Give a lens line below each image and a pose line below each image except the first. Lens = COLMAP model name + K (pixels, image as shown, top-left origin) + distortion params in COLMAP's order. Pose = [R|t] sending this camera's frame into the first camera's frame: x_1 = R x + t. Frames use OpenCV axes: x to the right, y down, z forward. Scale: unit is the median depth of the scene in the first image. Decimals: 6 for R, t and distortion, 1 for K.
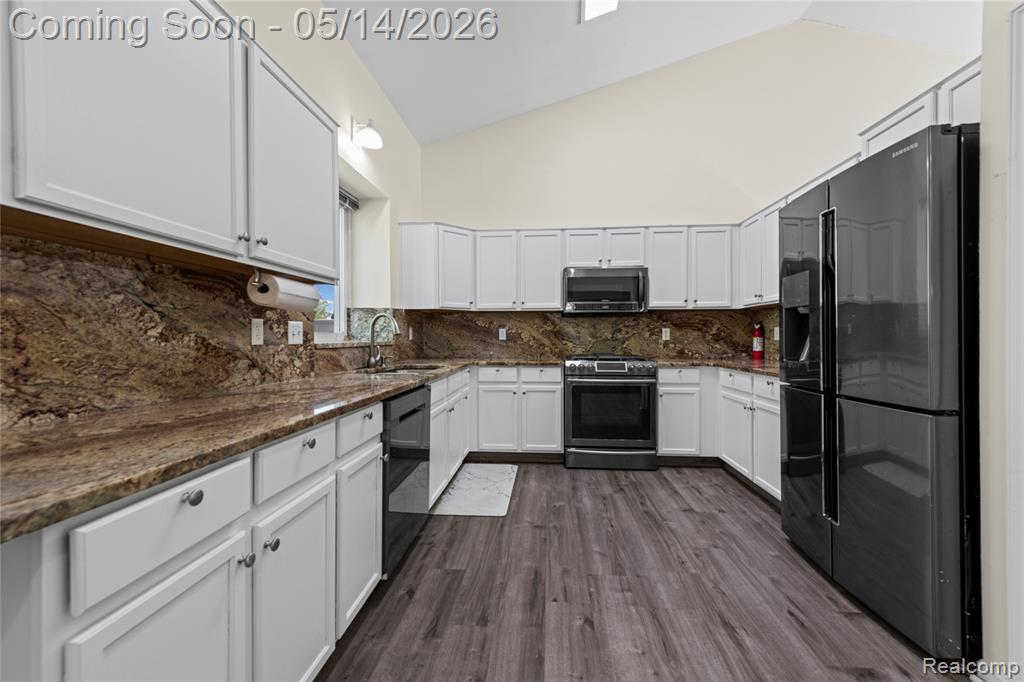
lens RADIAL K [[411.5, 0, 517.6], [0, 411.5, 342.6], [0, 0, 1]] dist [0.013820, -0.002478]
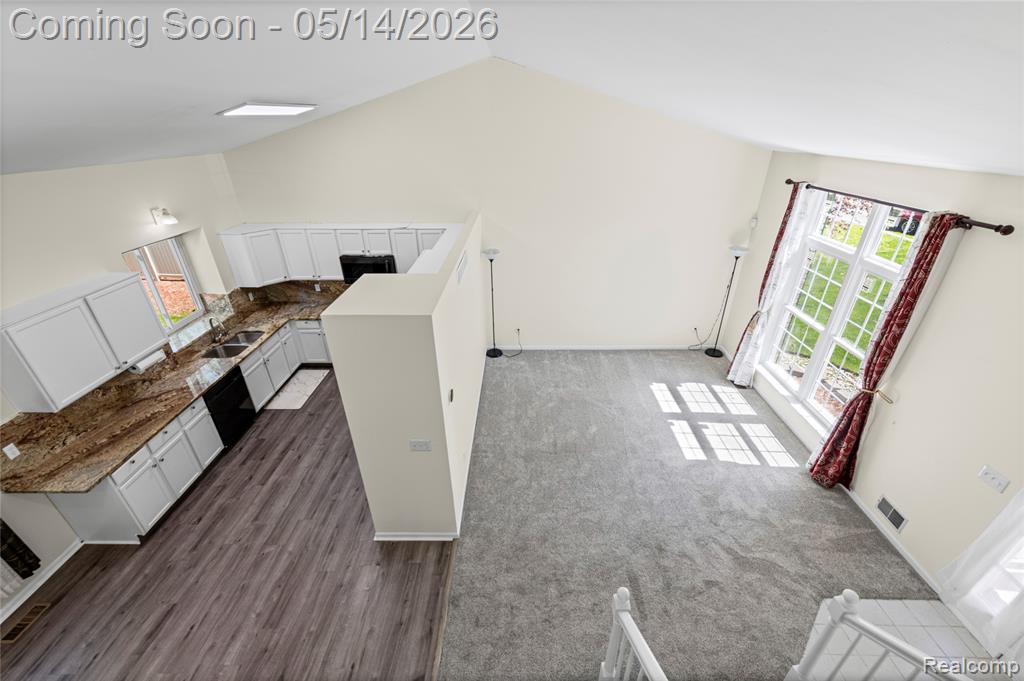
lens RADIAL K [[403.9, 0, 520.5], [0, 403.9, 344.2], [0, 0, 1]] dist [-0.003478, -0.000052]
pose [[0.996826, -0.032532, 0.072662, 1.401718], [-0.004881, 0.886011, 0.463639, -1.243302], [-0.079463, -0.462523, 0.883039, -1.168857]]
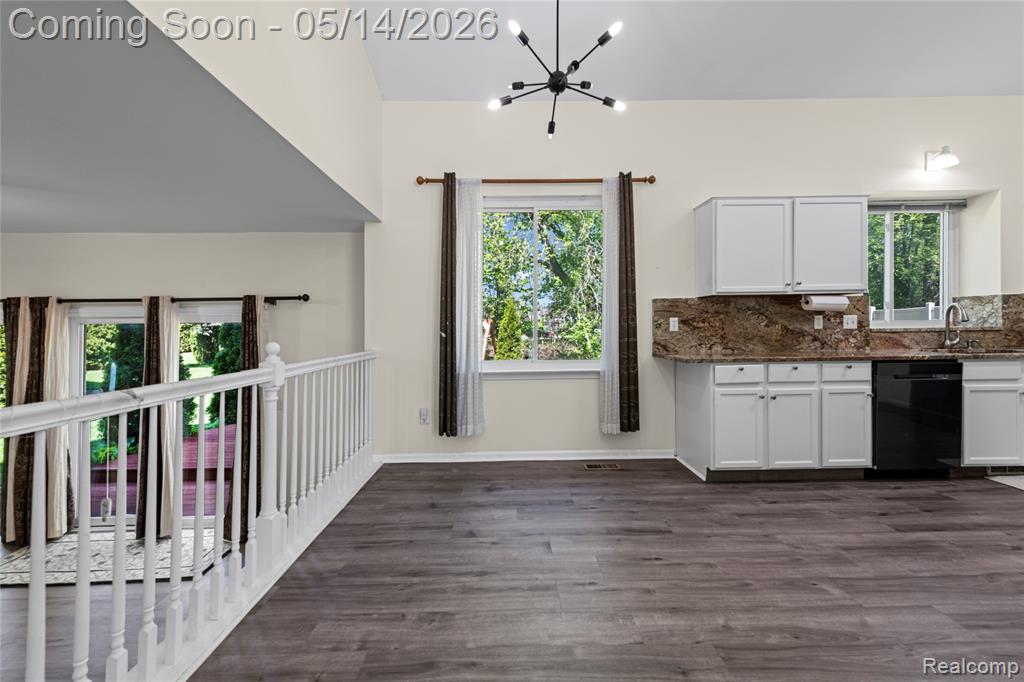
lens RADIAL K [[411.5, 0, 514.8], [0, 411.5, 328.9], [0, 0, 1]] dist [0.013820, -0.002478]
pose [[0.097103, 0.009882, -0.995225, 1.160195], [-0.001219, 0.999951, 0.009810, -0.012118], [0.995274, 0.000261, 0.097110, -0.598731]]
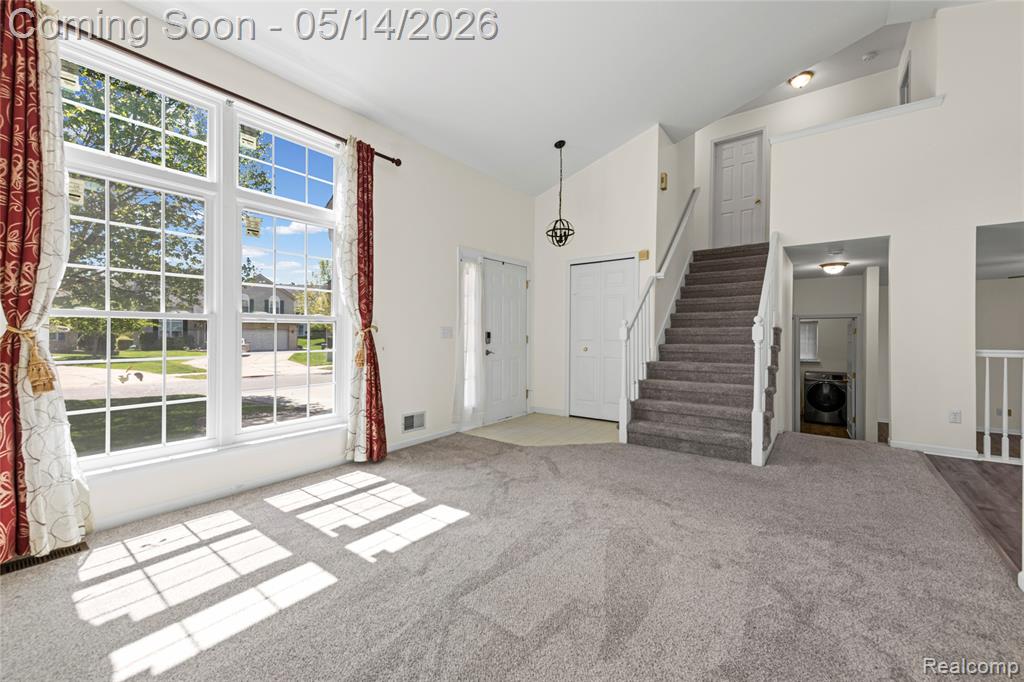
lens RADIAL K [[411.5, 0, 513.0], [0, 411.5, 337.6], [0, 0, 1]] dist [0.013820, -0.002478]
pose [[-0.844992, 0.008342, 0.534714, 1.706920], [0.018281, 0.999745, 0.013292, -0.039208], [-0.534466, 0.021007, -0.844929, 1.729532]]
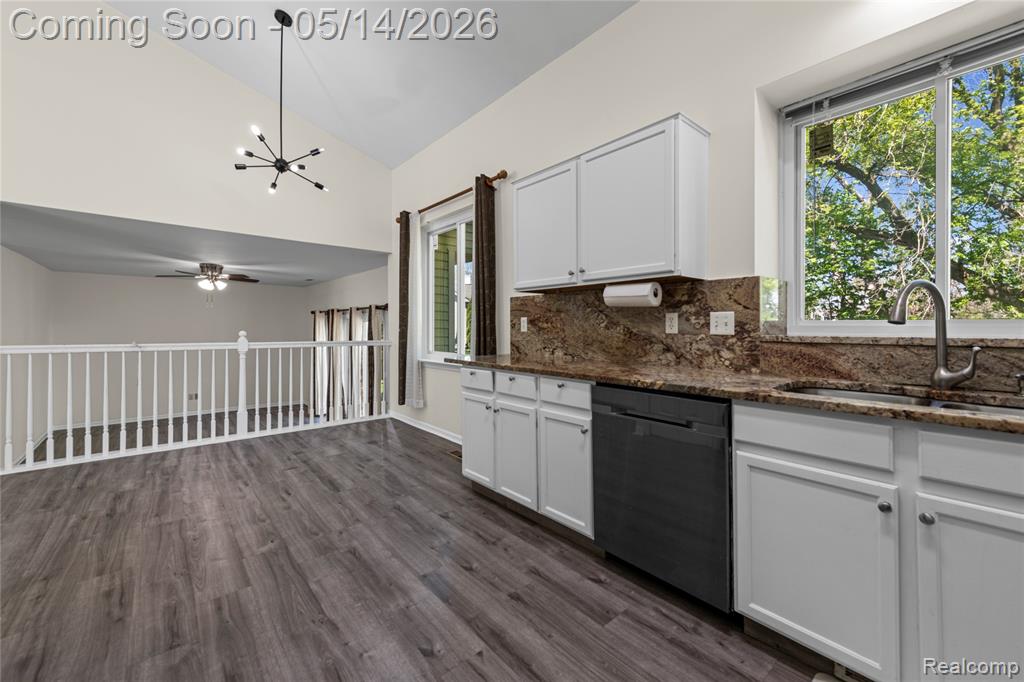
lens RADIAL K [[411.5, 0, 520.9], [0, 411.5, 330.7], [0, 0, 1]] dist [0.013820, -0.002478]
pose [[-0.700862, 0.010818, -0.713214, 0.584775], [-0.007145, 0.999728, 0.022185, -0.028238], [0.713261, 0.020644, -0.700595, 1.554614]]
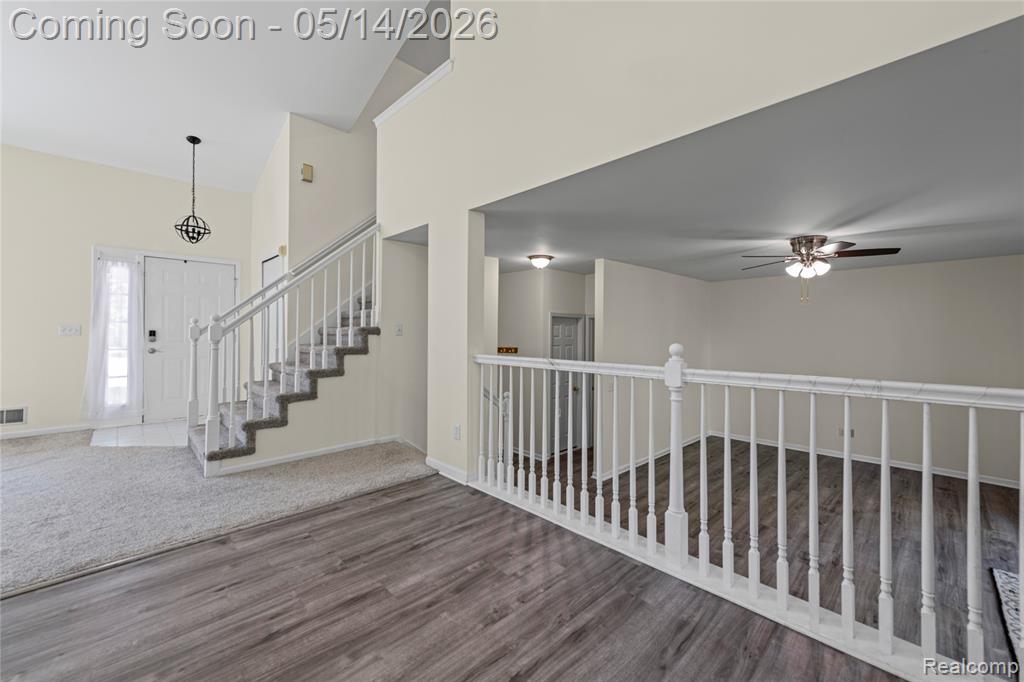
lens RADIAL K [[411.5, 0, 516.1], [0, 411.5, 333.3], [0, 0, 1]] dist [0.013820, -0.002478]
pose [[-0.749570, 0.007681, 0.661881, -0.370881], [0.012058, 0.999925, 0.002052, 0.001129], [-0.661816, 0.009519, -0.749606, -0.037887]]
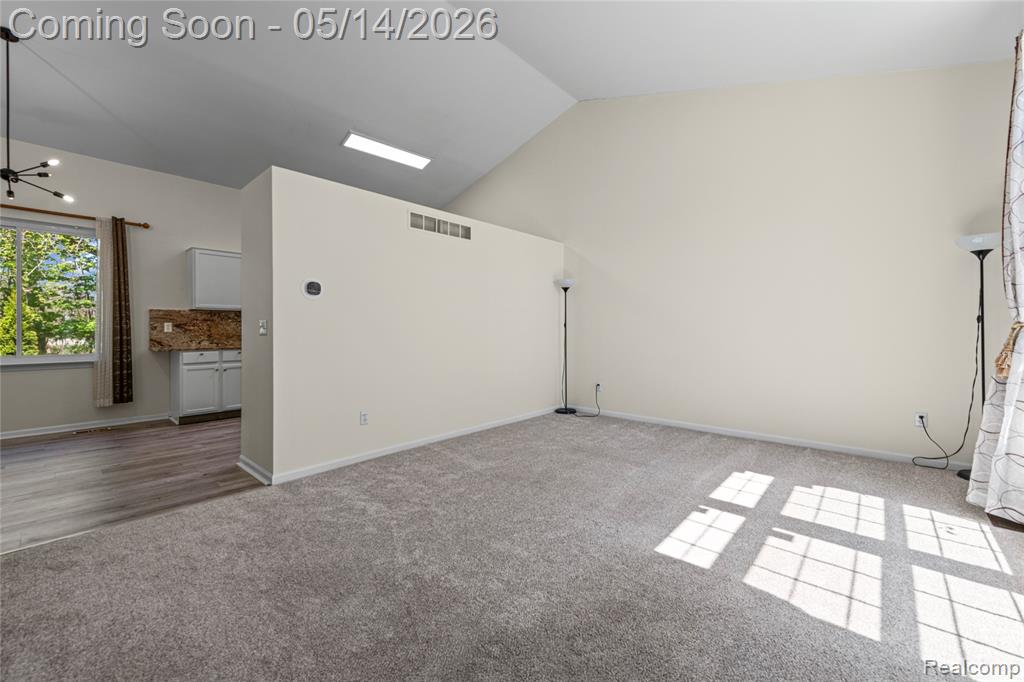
lens RADIAL K [[411.5, 0, 522.4], [0, 411.5, 337.3], [0, 0, 1]] dist [0.013820, -0.002478]
pose [[0.799159, 0.020217, -0.600779, 2.965014], [-0.013853, 0.999788, 0.015217, -0.024384], [0.600960, -0.003838, 0.799270, -0.485956]]
